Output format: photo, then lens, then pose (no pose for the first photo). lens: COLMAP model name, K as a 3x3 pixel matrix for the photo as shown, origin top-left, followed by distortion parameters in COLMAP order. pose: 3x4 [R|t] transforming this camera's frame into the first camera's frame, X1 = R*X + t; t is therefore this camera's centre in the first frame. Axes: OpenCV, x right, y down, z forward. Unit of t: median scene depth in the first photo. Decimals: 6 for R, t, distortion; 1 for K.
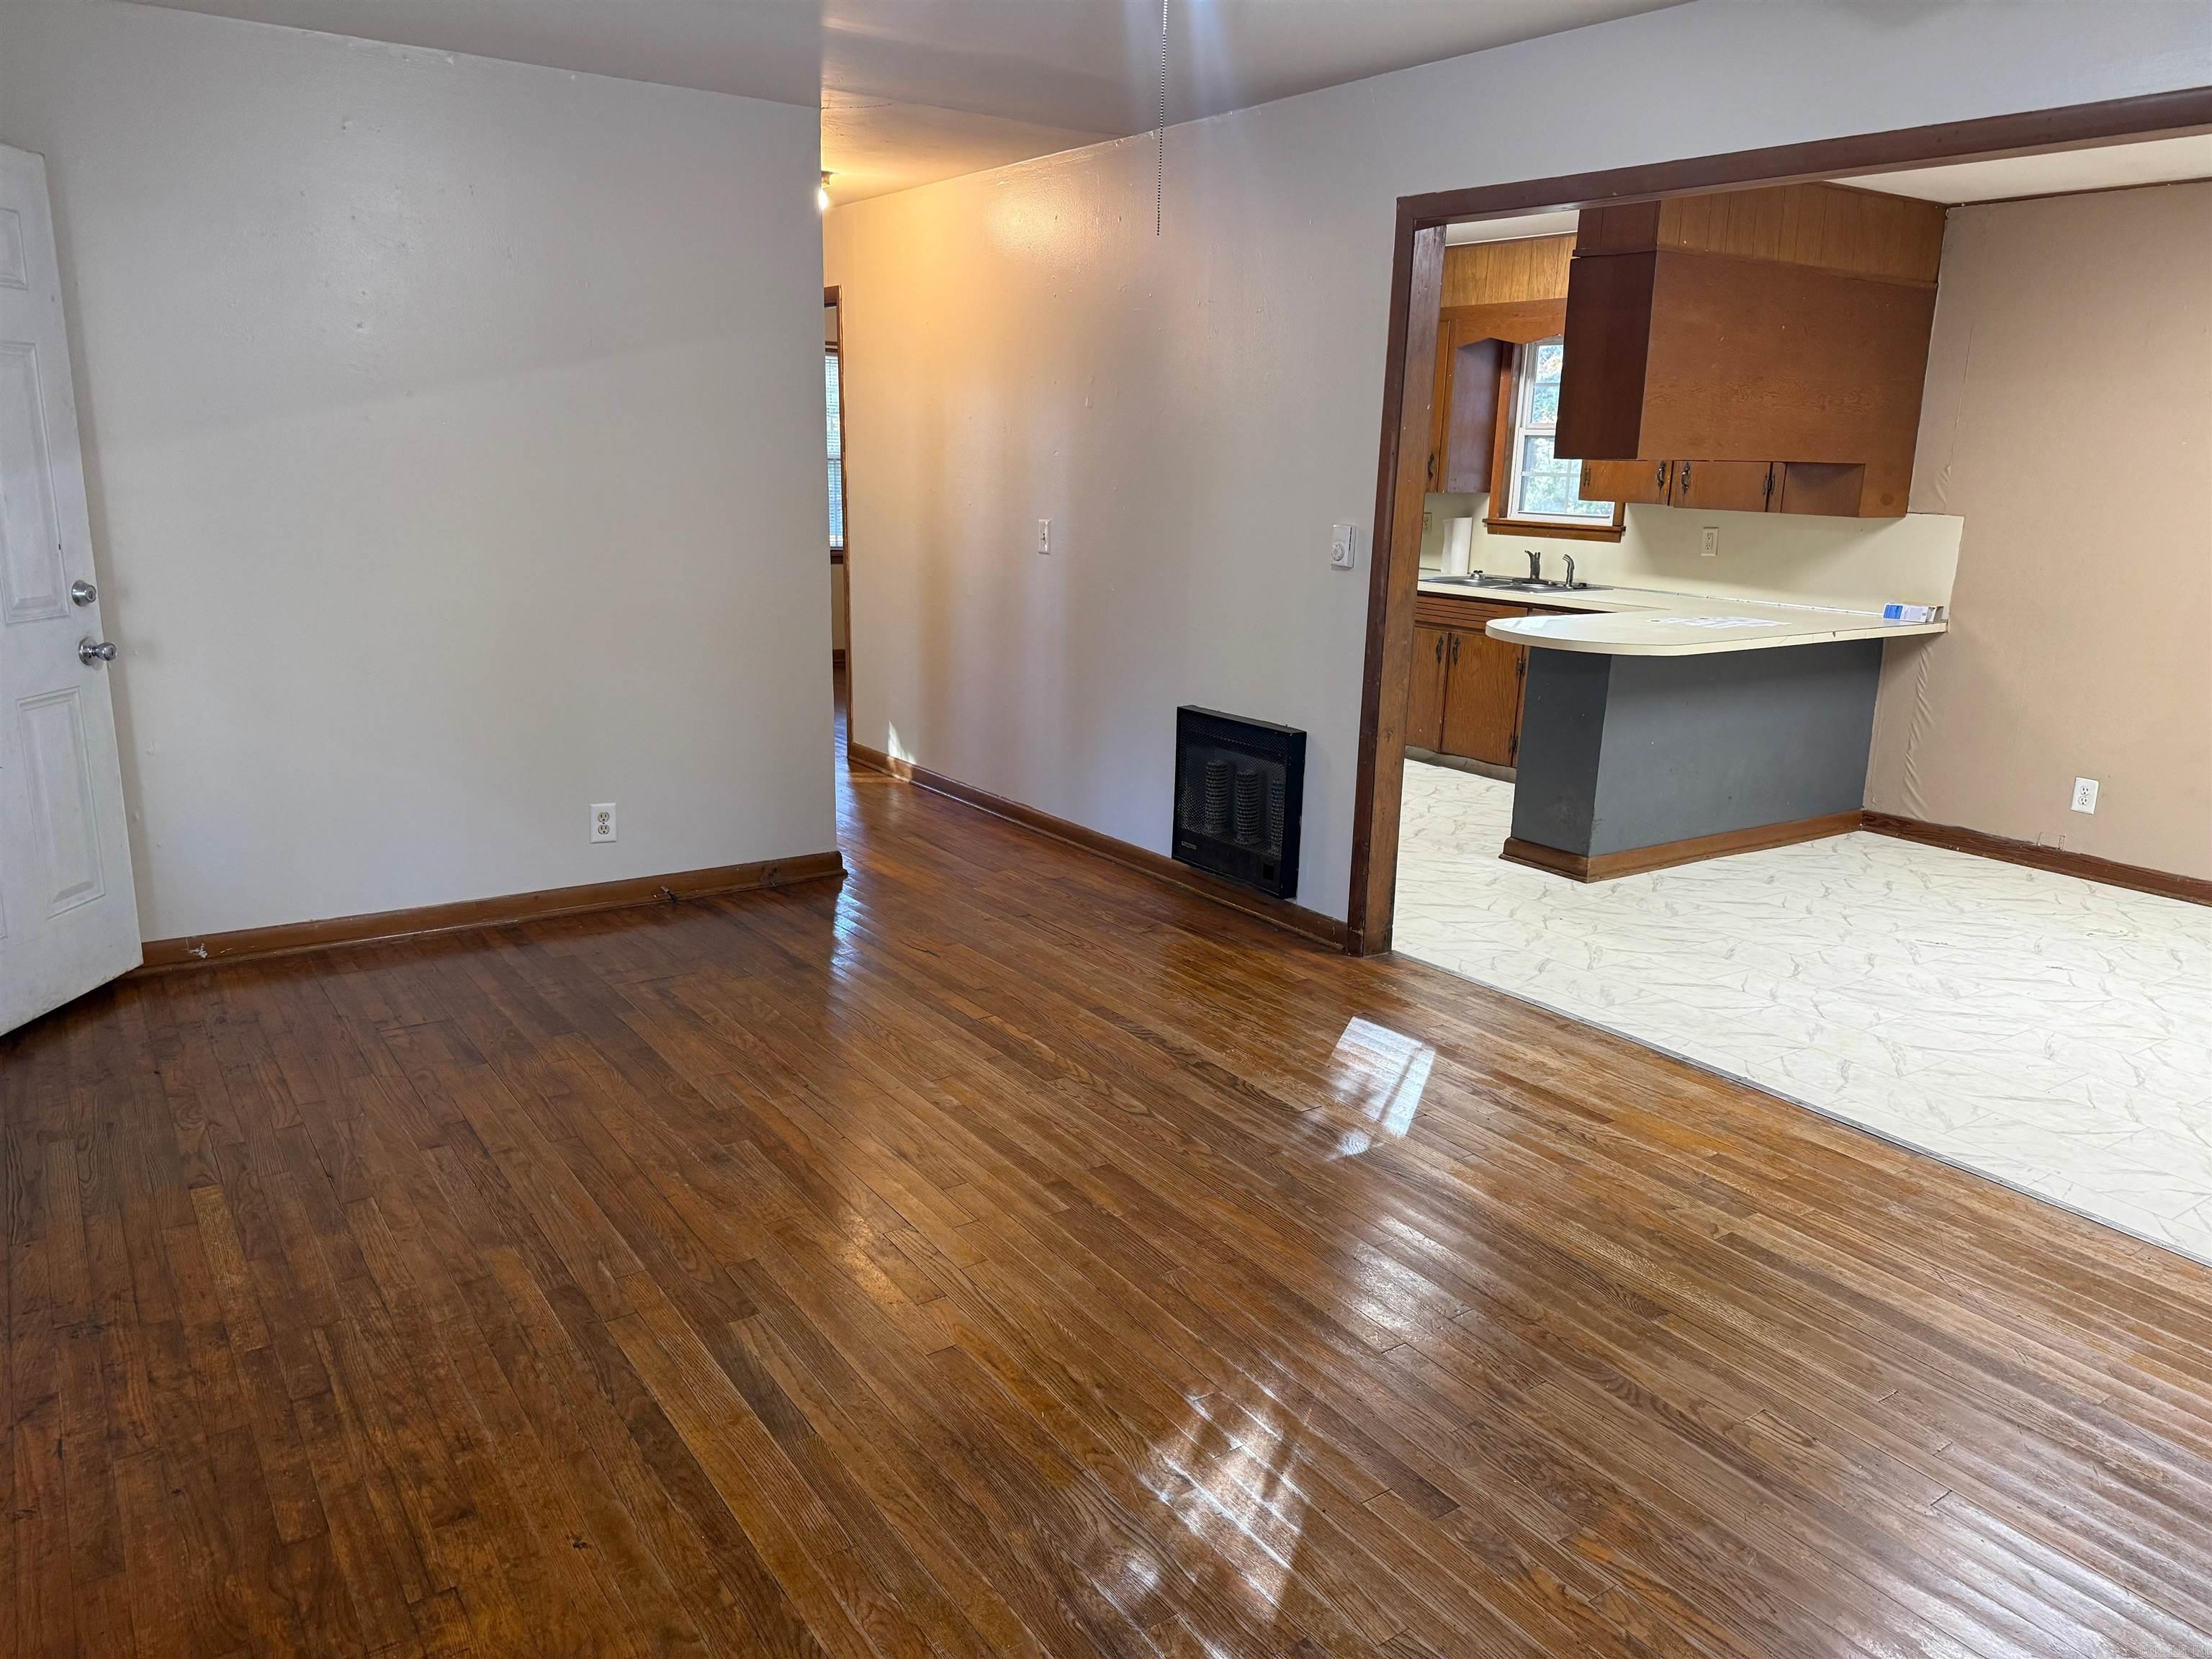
lens RADIAL K [[1583.6, 0, 1106.0], [0, 1583.6, 829.5], [0, 0, 1]] dist [0.092259, -0.152834]
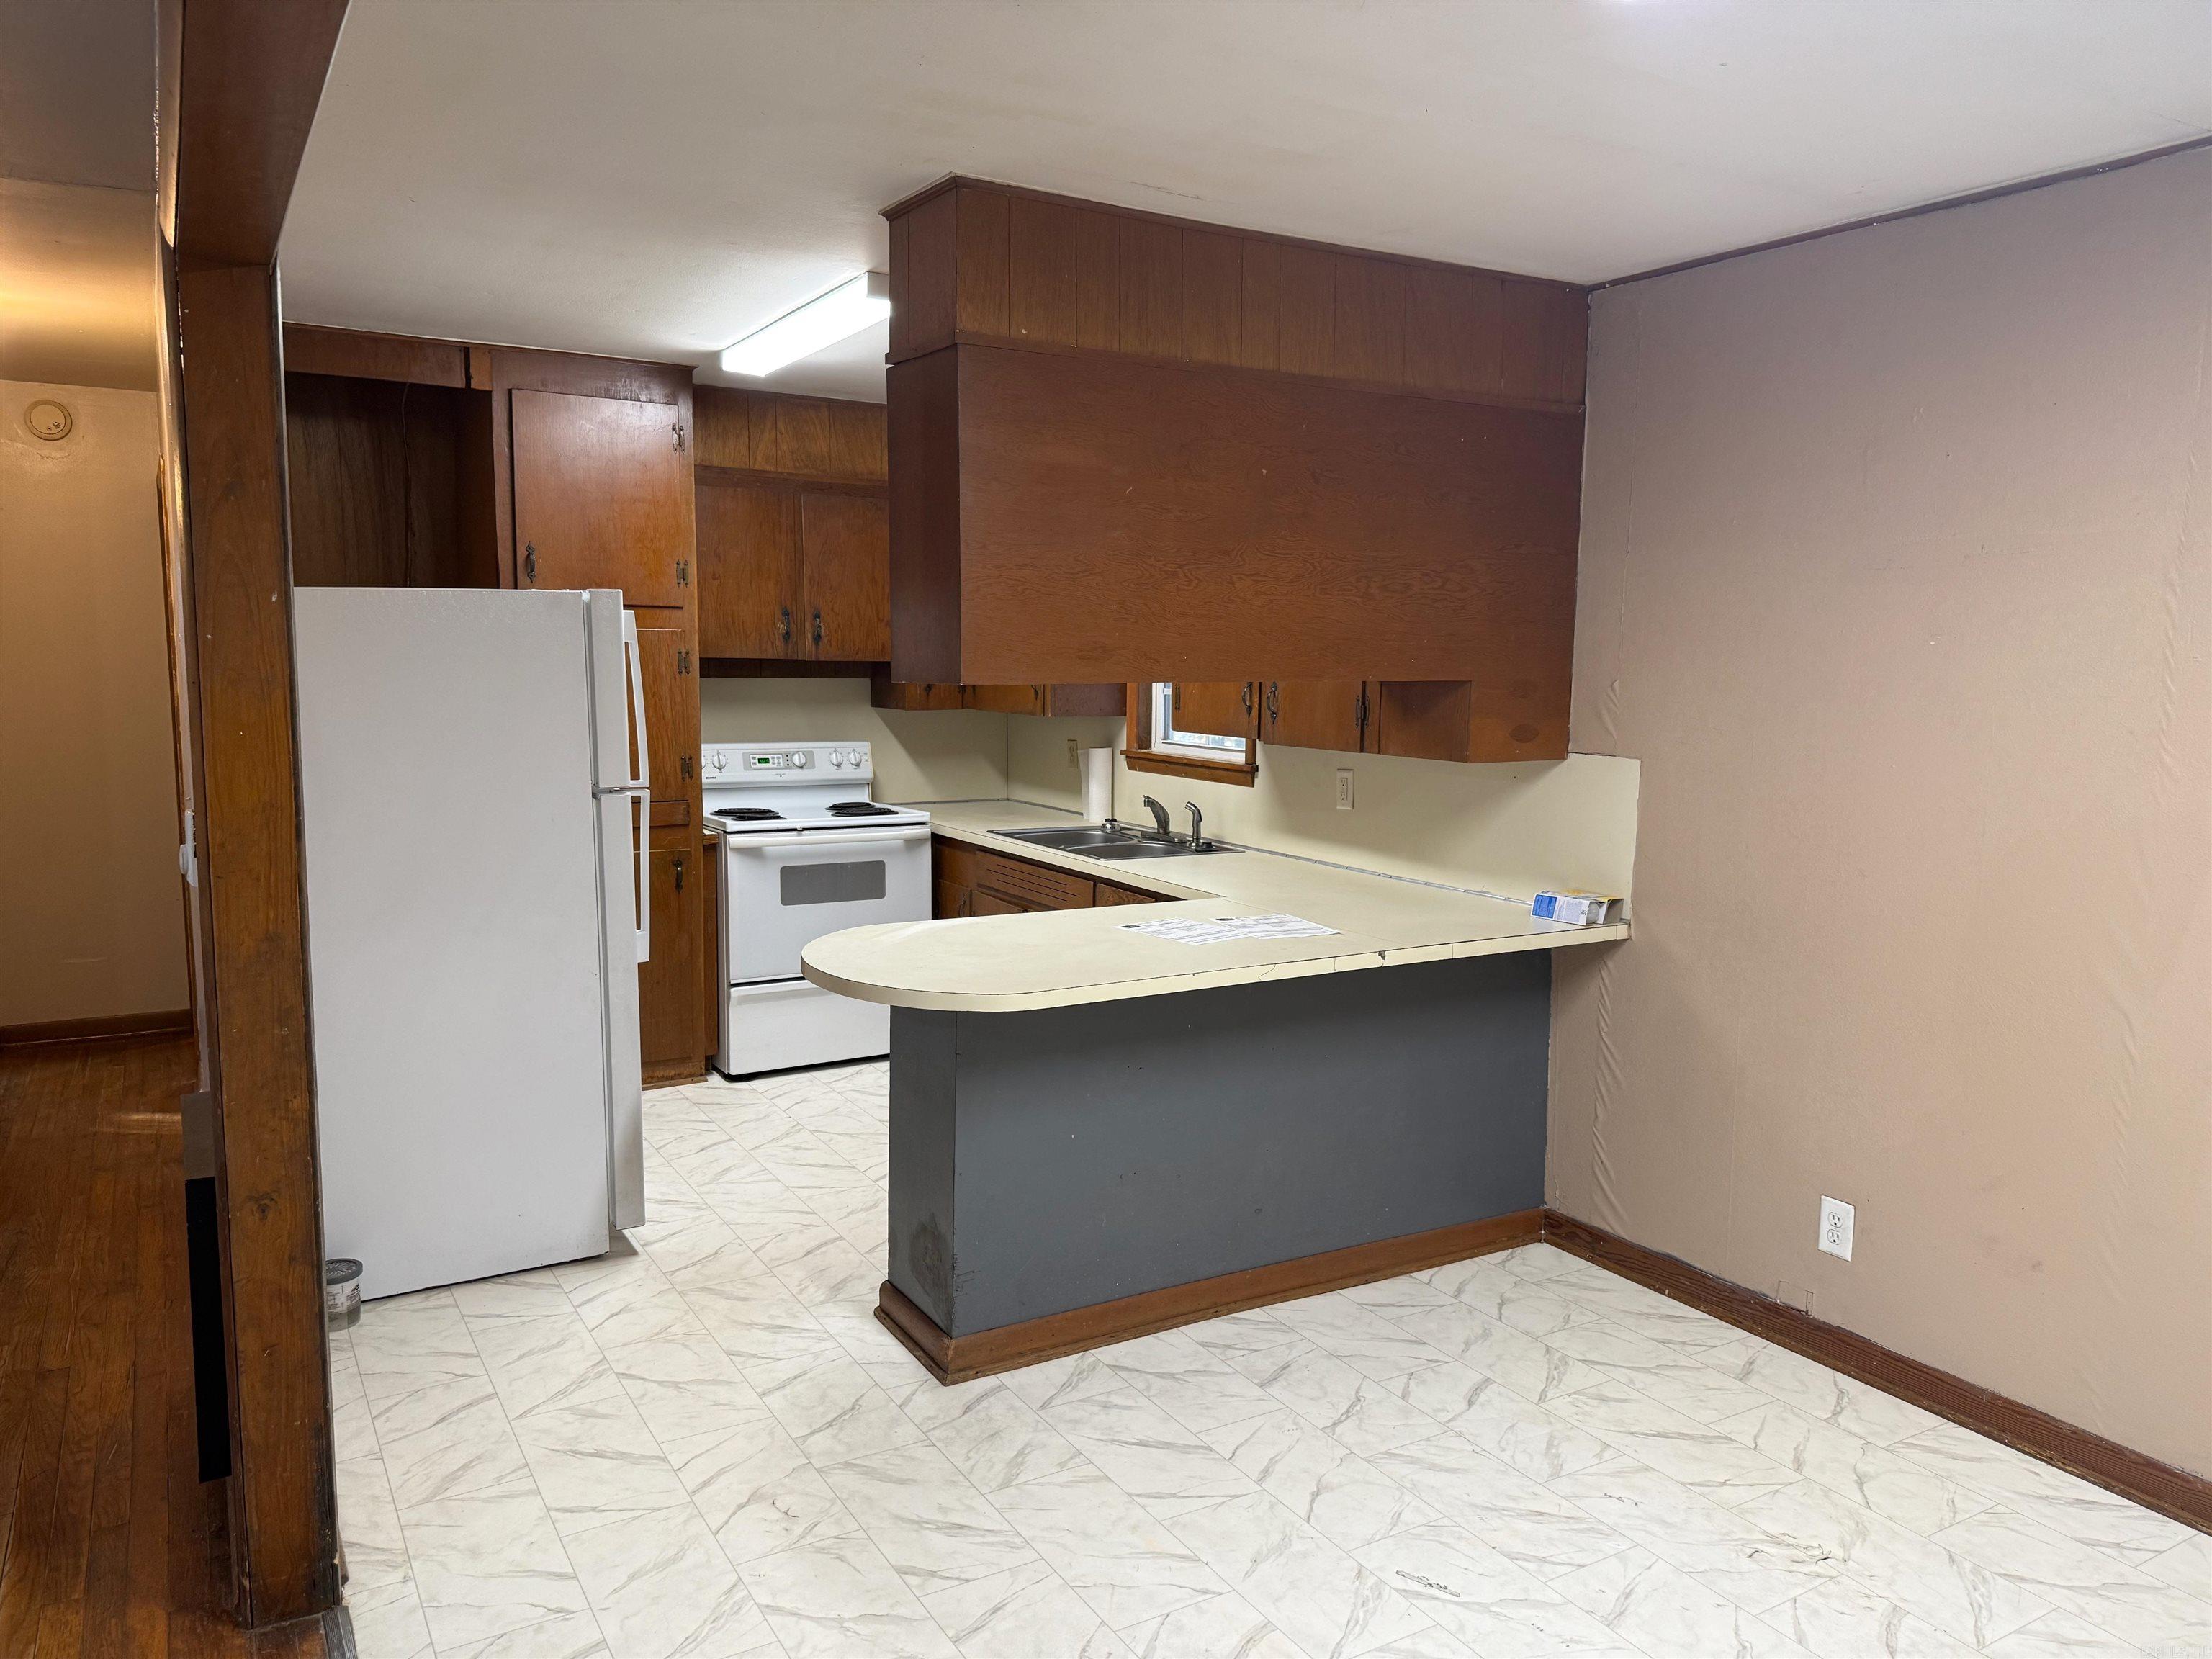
lens RADIAL K [[1583.6, 0, 1106.0], [0, 1583.6, 829.5], [0, 0, 1]] dist [0.092259, -0.152834]
pose [[0.997631, -0.004010, -0.068679, 0.362154], [-0.004456, 0.992437, -0.122672, -0.087752], [0.068651, 0.122687, 0.990068, 0.358171]]
